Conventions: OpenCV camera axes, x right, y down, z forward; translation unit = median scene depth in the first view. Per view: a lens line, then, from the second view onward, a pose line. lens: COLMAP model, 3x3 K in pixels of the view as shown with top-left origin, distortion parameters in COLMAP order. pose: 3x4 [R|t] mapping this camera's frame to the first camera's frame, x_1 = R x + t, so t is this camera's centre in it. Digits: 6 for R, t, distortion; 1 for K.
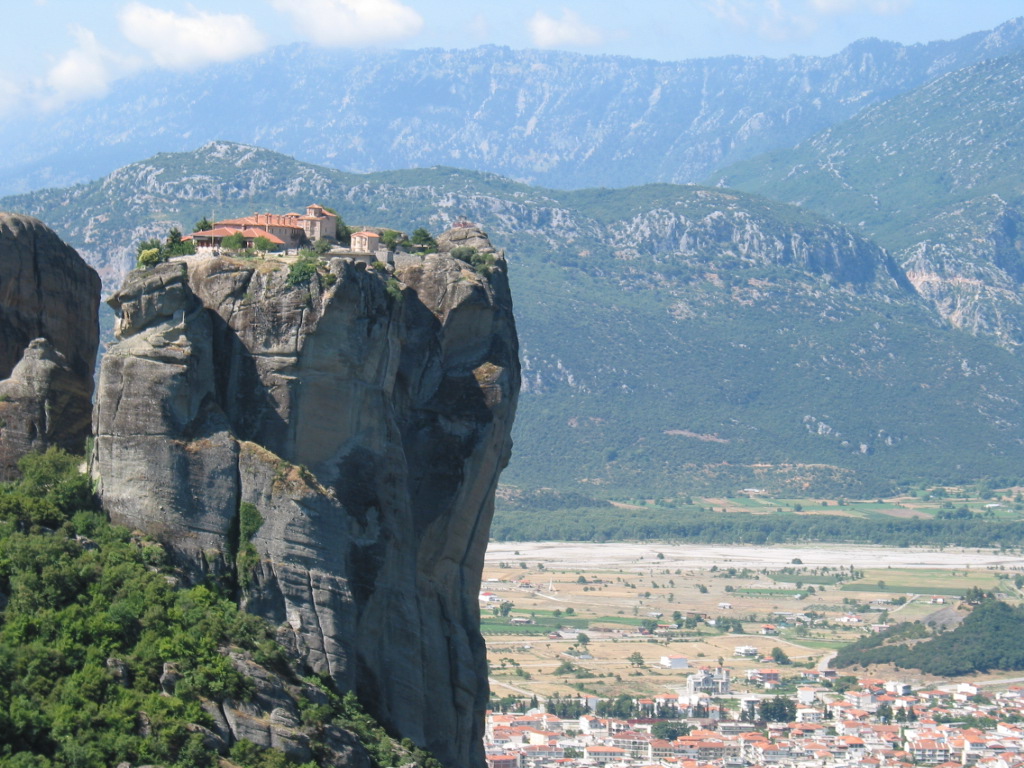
lens RADIAL K [[2956.2, 0, 512.0], [0, 2956.2, 384.0], [0, 0, 1]] dist [0.186944, -0.242351]
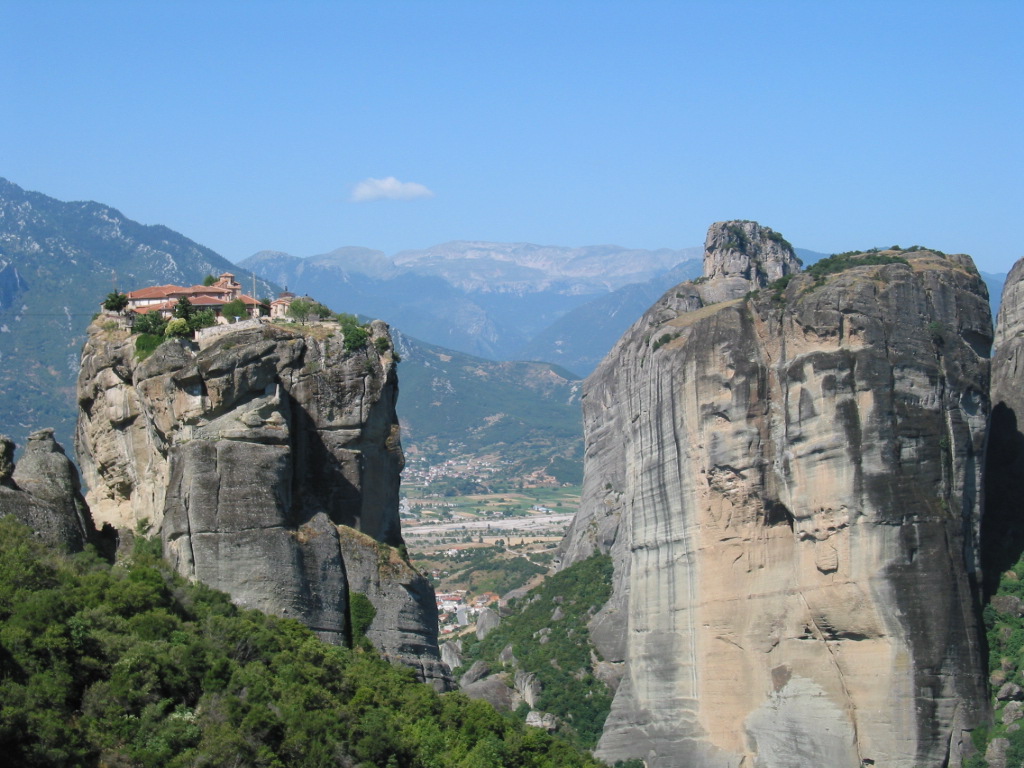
lens RADIAL K [[1825.4, 0, 512.0], [0, 1825.4, 384.0], [0, 0, 1]] dist [0.011669, 0.169527]
pose [[0.847494, -0.051738, 0.528278, -0.040270], [0.064516, 0.997900, -0.005770, -0.002023], [-0.526870, 0.038973, 0.849052, 0.059560]]
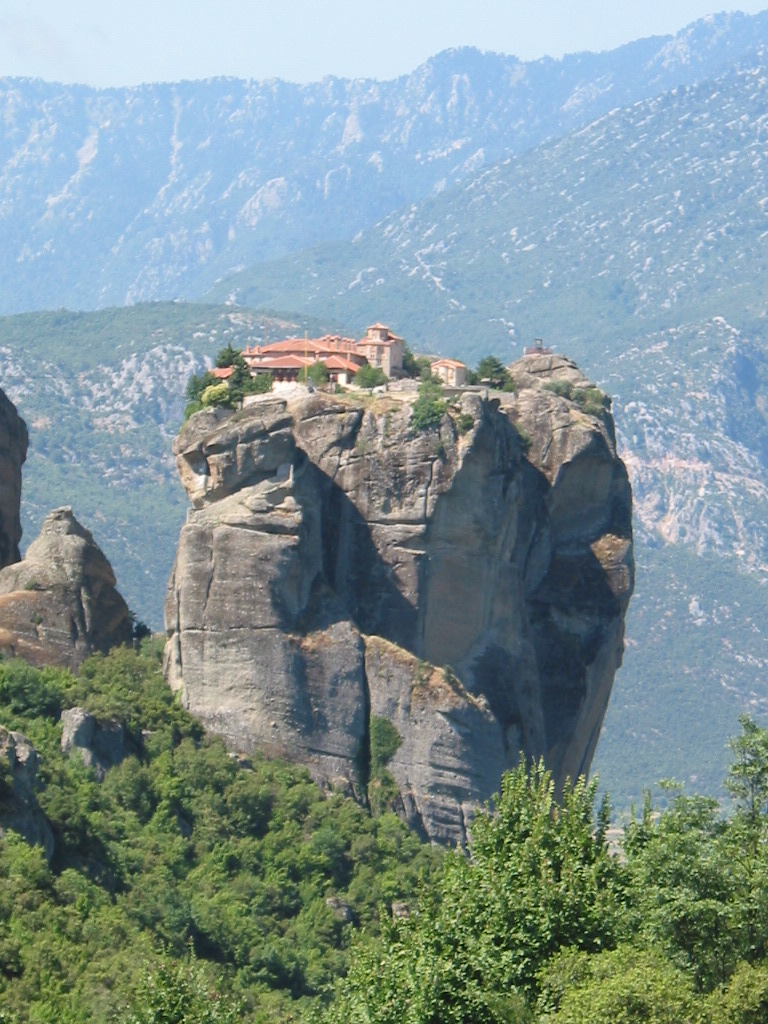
lens RADIAL K [[5323.2, 0, 384.0], [0, 5323.2, 512.0], [0, 0, 1]] dist [0.337372, -3.000616]
pose [[0.993337, -0.012781, 0.114535, -0.028909], [0.016032, 0.999493, -0.027509, 0.003005], [-0.114126, 0.029162, 0.993038, -0.041985]]
